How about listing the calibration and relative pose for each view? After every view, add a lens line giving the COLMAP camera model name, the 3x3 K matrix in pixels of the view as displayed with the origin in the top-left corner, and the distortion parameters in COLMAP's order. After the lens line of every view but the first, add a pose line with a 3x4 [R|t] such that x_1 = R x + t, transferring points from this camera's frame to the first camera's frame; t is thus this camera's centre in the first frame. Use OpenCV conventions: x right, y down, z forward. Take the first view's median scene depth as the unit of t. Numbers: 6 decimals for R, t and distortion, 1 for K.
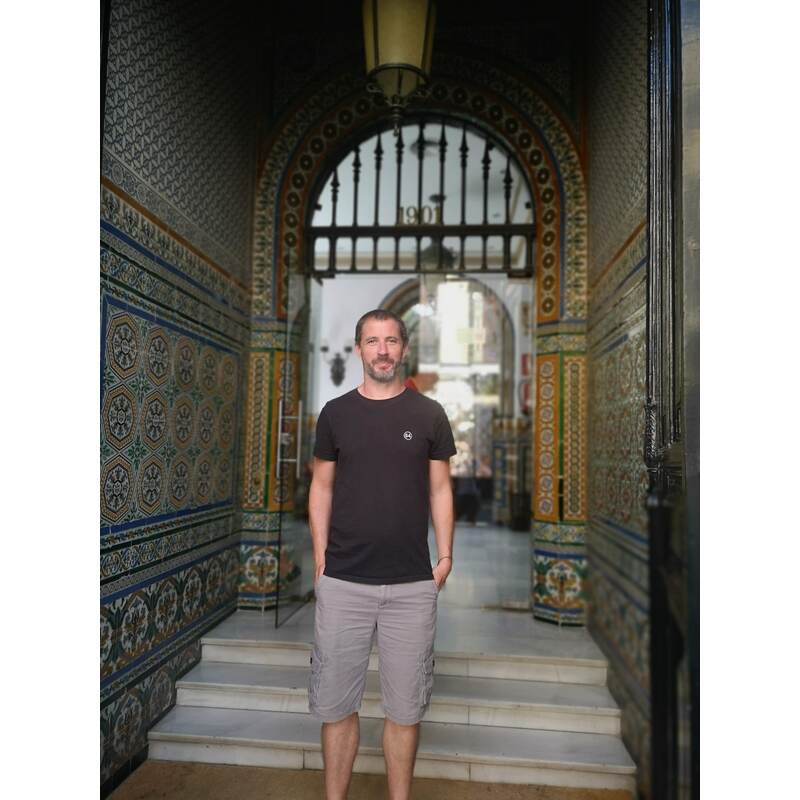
lens RADIAL K [[1195.2, 0, 418.5], [0, 1195.2, 429.5], [0, 0, 1]] dist [0.033065, 0.103334]
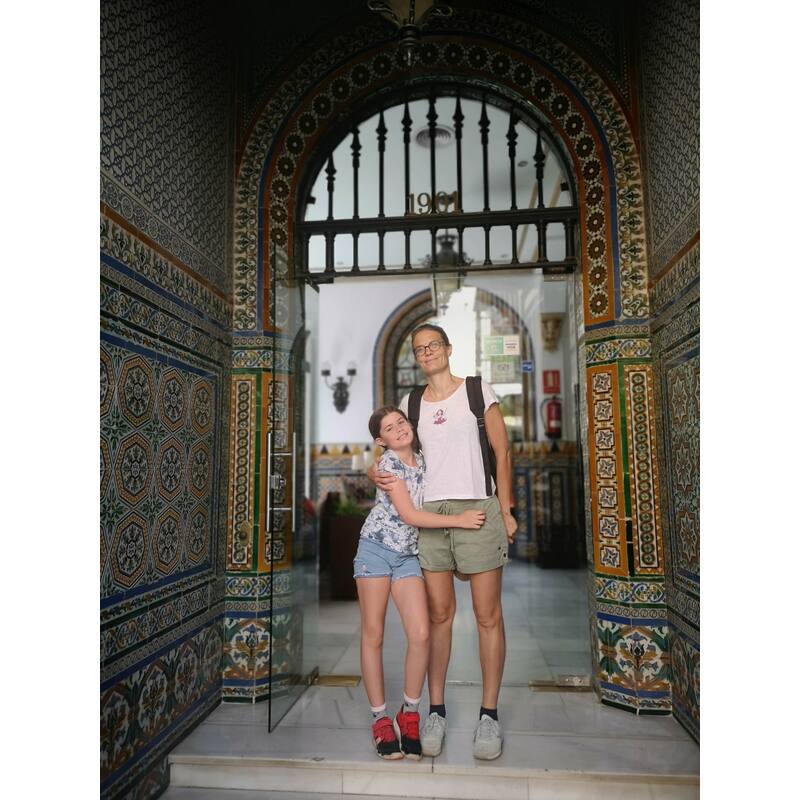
lens RADIAL K [[820.8, 0, 400.6], [0, 820.8, 371.8], [0, 0, 1]] dist [0.024925, -0.016704]
pose [[0.999389, -0.034676, 0.004465, -0.029077], [0.034930, 0.995807, -0.084547, -0.015731], [-0.001514, 0.084651, 0.996410, 0.450257]]
